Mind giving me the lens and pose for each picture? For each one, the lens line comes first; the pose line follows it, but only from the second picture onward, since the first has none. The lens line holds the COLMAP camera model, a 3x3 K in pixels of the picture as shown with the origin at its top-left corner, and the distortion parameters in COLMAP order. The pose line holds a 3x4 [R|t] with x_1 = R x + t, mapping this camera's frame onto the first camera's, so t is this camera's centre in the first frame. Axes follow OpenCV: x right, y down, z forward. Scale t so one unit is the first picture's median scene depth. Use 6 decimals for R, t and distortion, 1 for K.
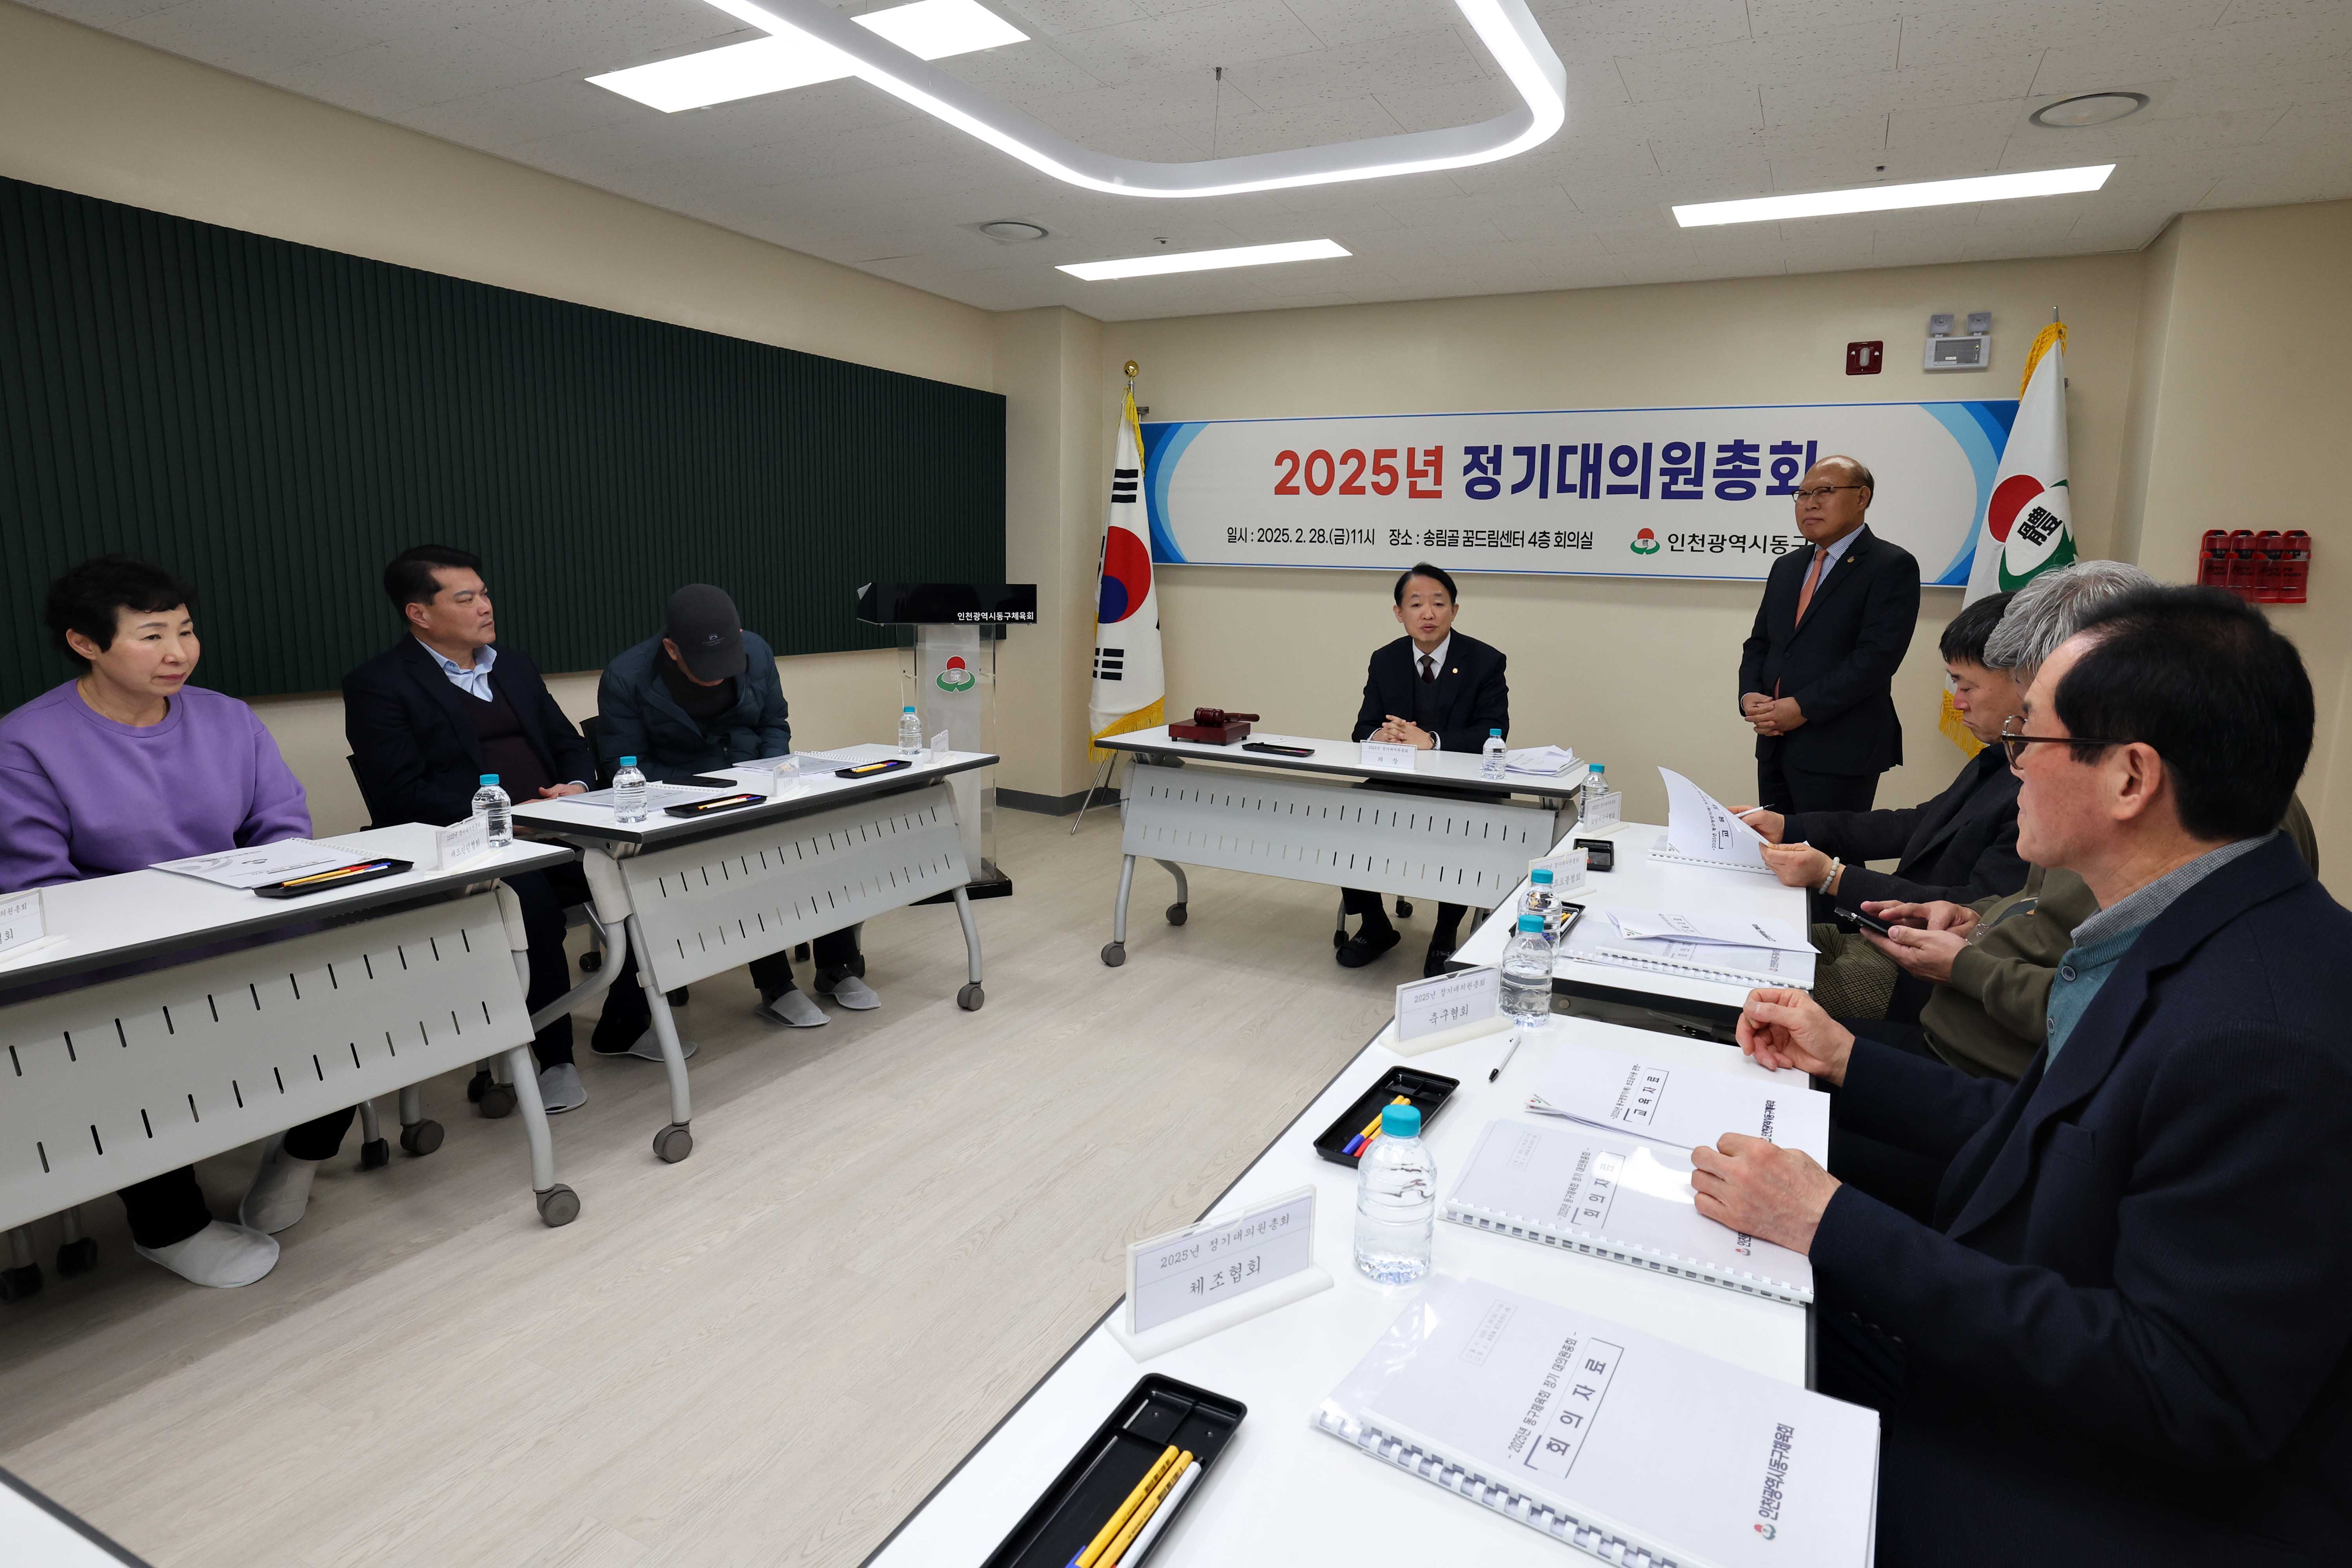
lens RADIAL K [[1203.8, 0, 1263.9], [0, 1203.8, 745.2], [0, 0, 1]] dist [-0.033957, 0.024960]
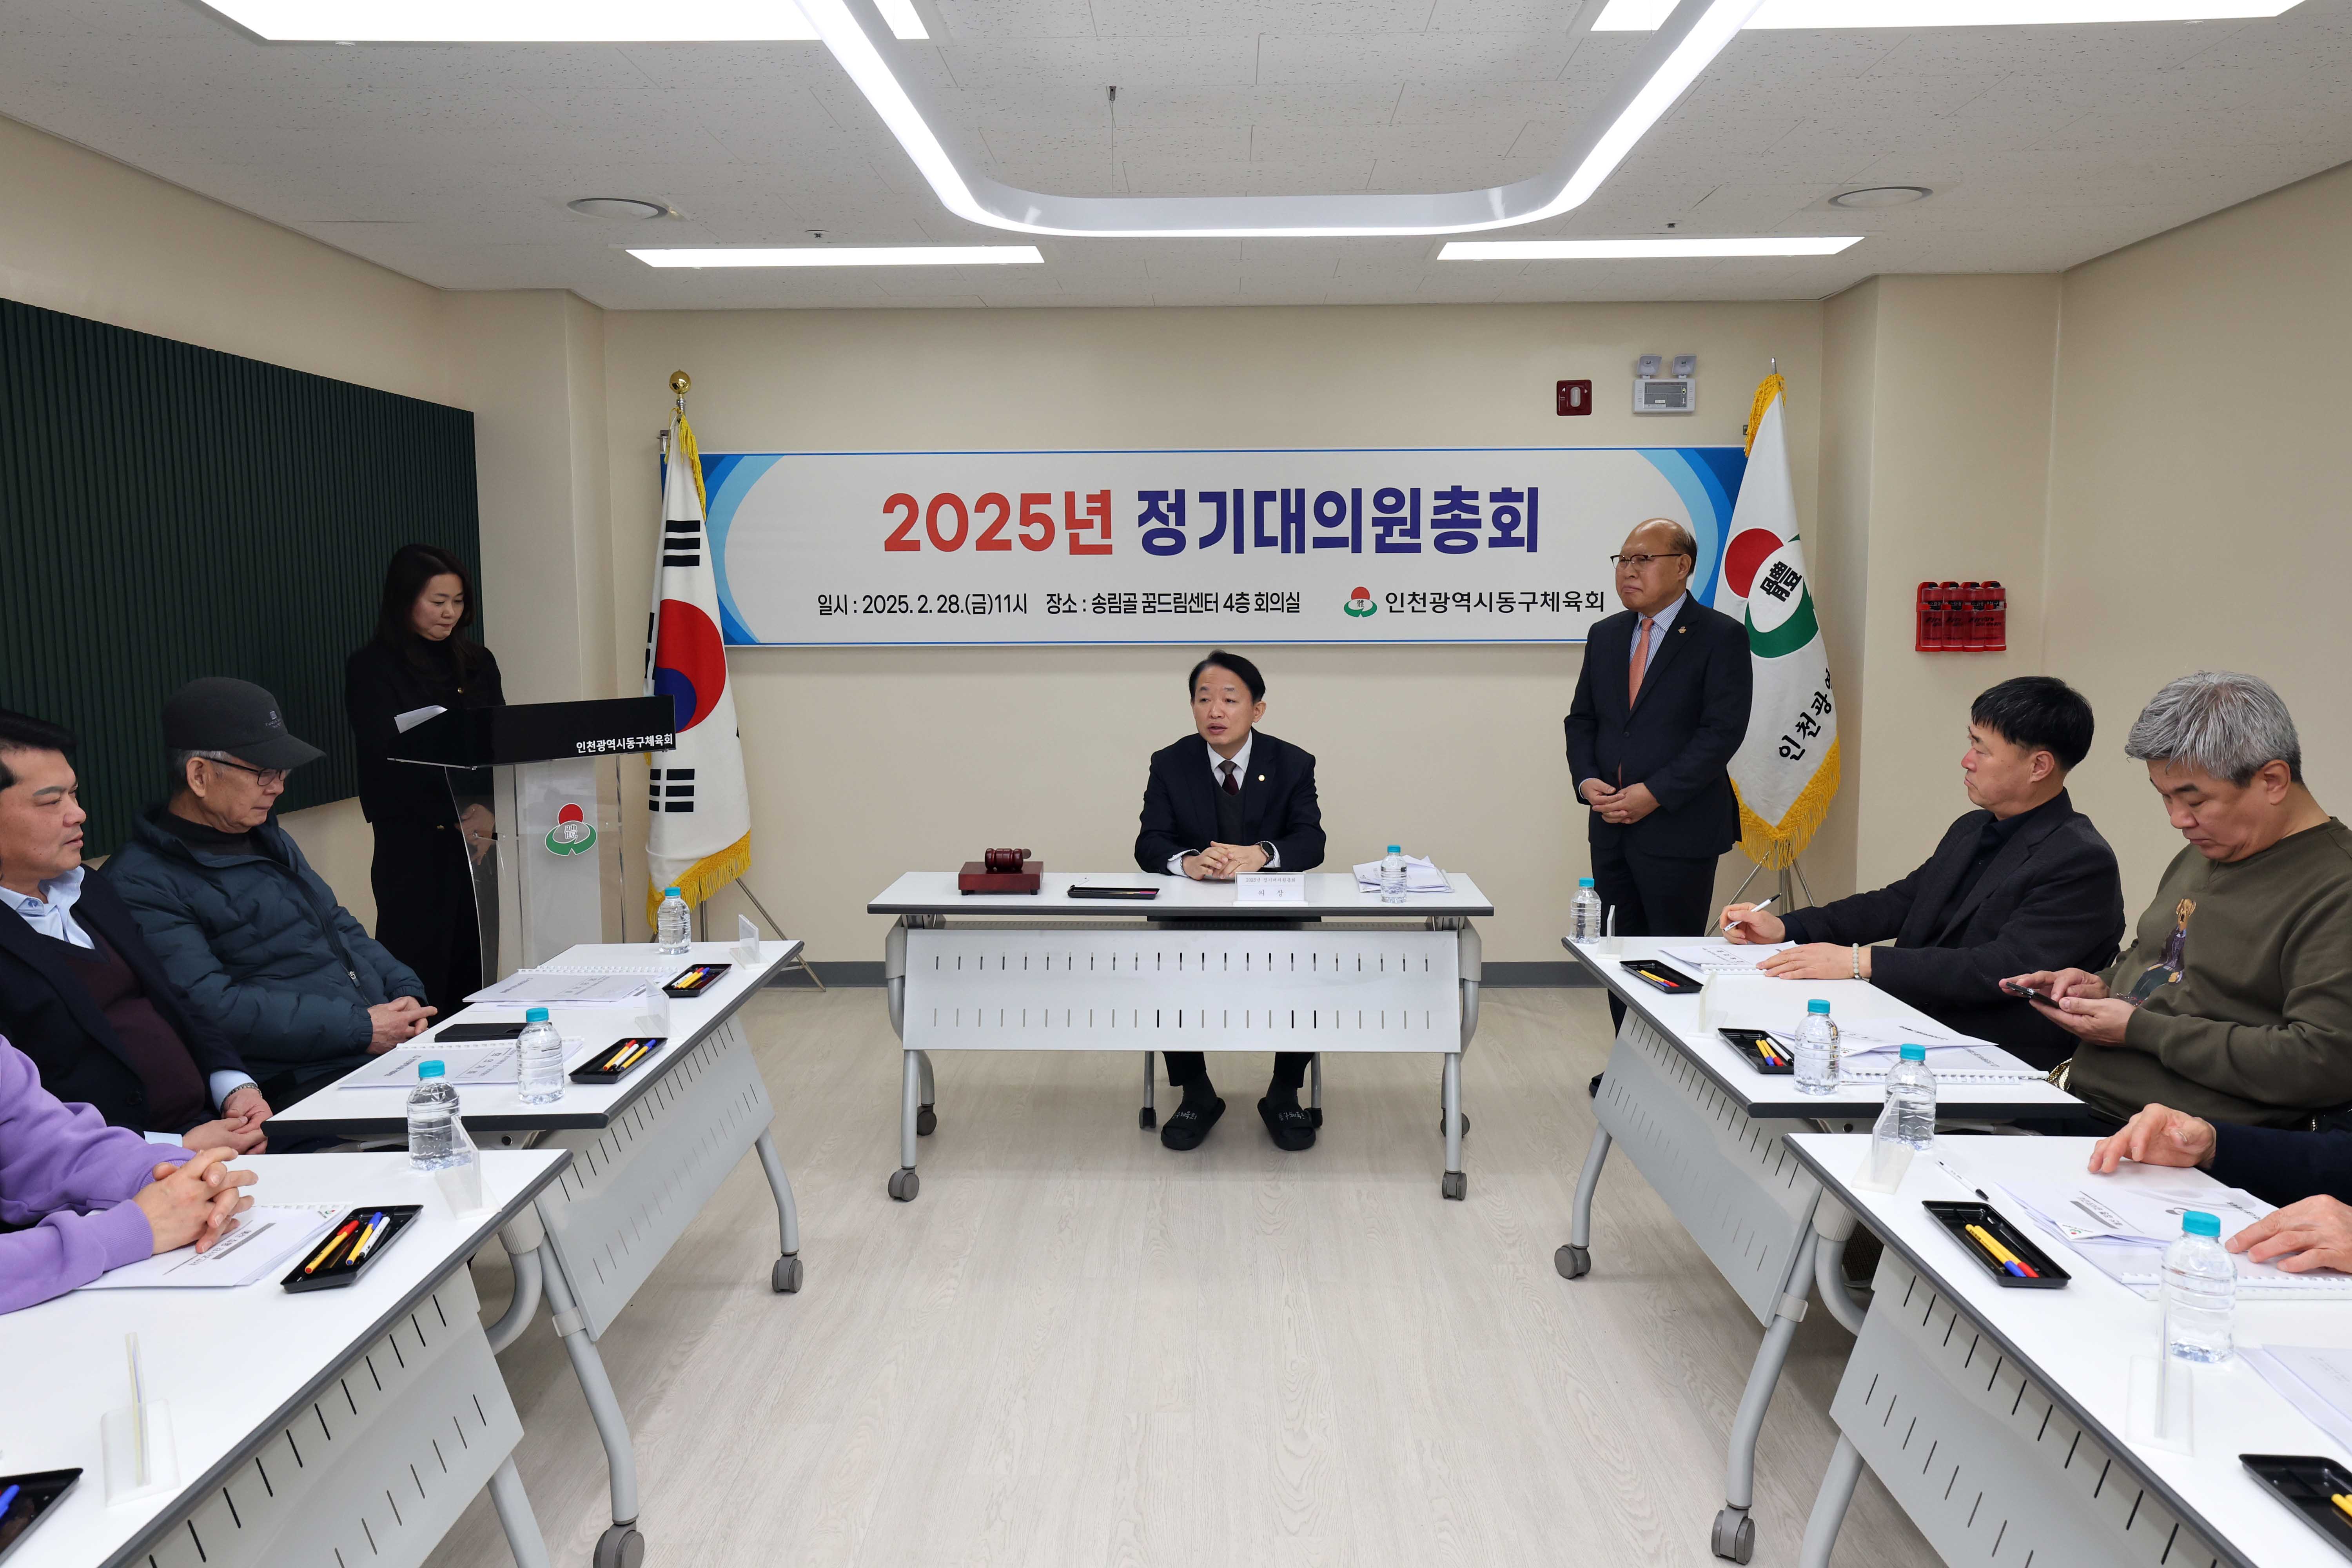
lens RADIAL K [[1647.7, 0, 1198.1], [0, 1647.7, 763.1], [0, 0, 1]] dist [0.005693, 0.021488]
pose [[0.912363, -0.071564, 0.403079, -0.274611], [0.088479, 0.995801, -0.023473, -0.038004], [-0.399706, 0.057080, 0.914864, -0.027172]]
